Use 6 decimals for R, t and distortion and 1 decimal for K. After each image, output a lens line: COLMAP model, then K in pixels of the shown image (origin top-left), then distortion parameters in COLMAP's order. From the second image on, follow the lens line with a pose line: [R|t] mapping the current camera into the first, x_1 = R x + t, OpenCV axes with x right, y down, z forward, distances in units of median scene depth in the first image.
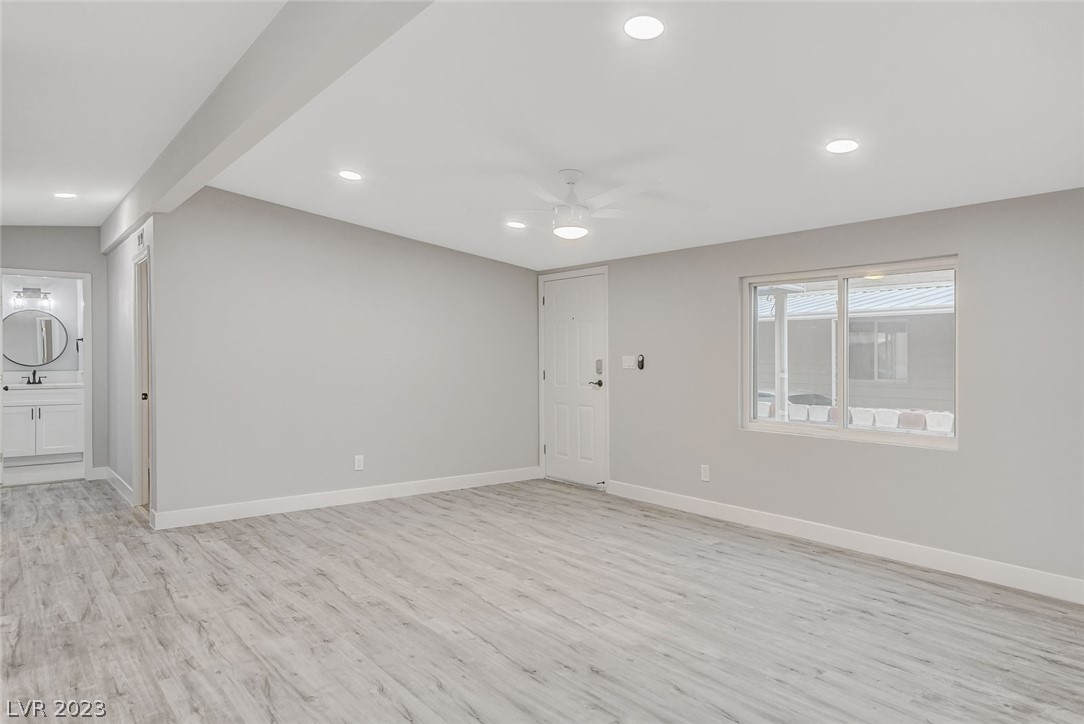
lens RADIAL K [[695.2, 0, 533.9], [0, 695.2, 342.0], [0, 0, 1]] dist [0.020143, 0.007999]
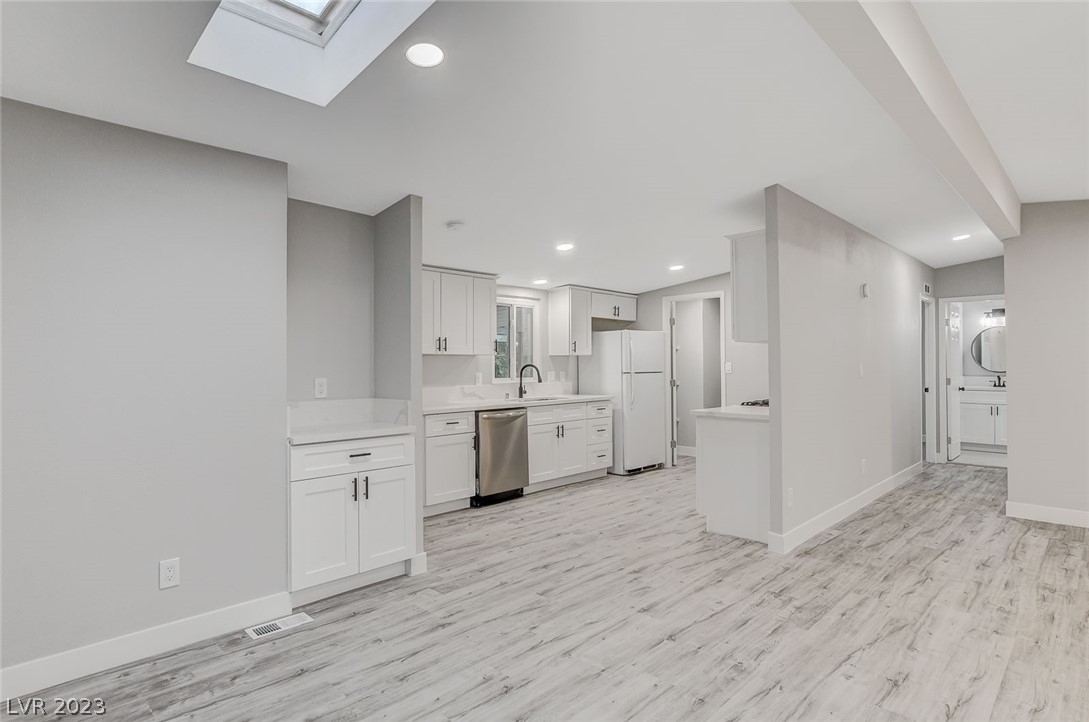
lens RADIAL K [[574.9, 0, 543.0], [0, 574.9, 352.0], [0, 0, 1]] dist [-0.000805, 0.001360]
pose [[0.146810, -0.023164, -0.988893, 0.359684], [0.022737, 0.999541, -0.020038, 0.002112], [0.988903, -0.019543, 0.147269, 0.147128]]
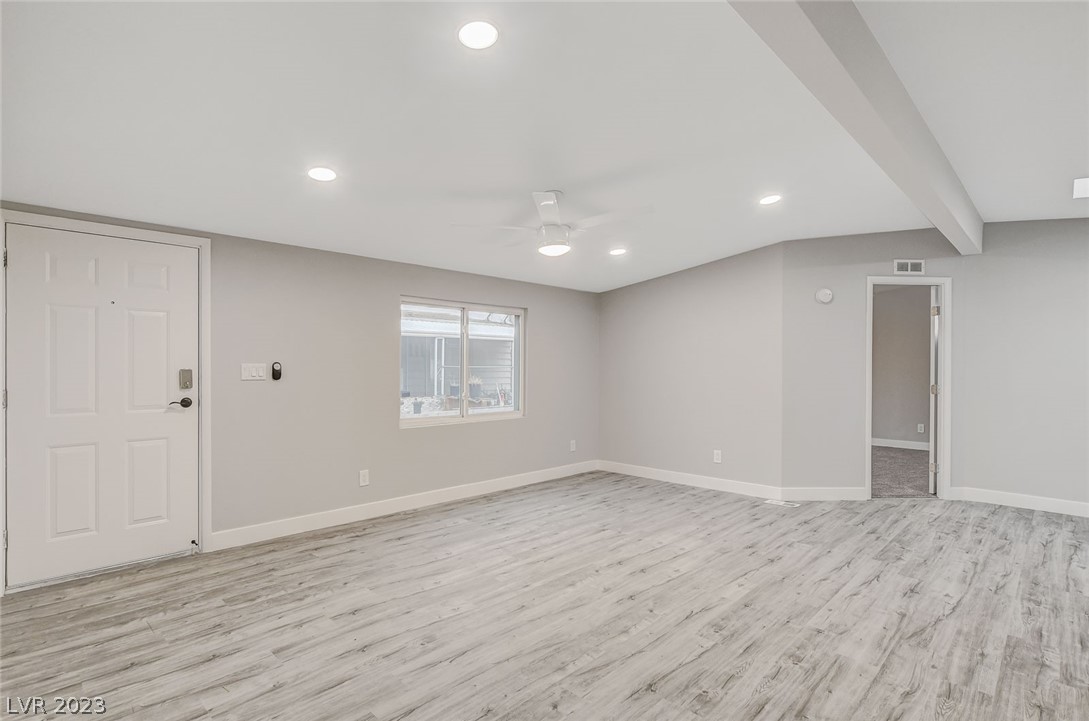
lens RADIAL K [[547.5, 0, 534.9], [0, 547.5, 364.2], [0, 0, 1]] dist [-0.014309, 0.004268]
pose [[-0.141801, 0.000751, 0.989895, -0.798487], [-0.022549, 0.999738, -0.003988, 0.022873], [-0.989638, -0.022887, -0.141747, 1.172504]]
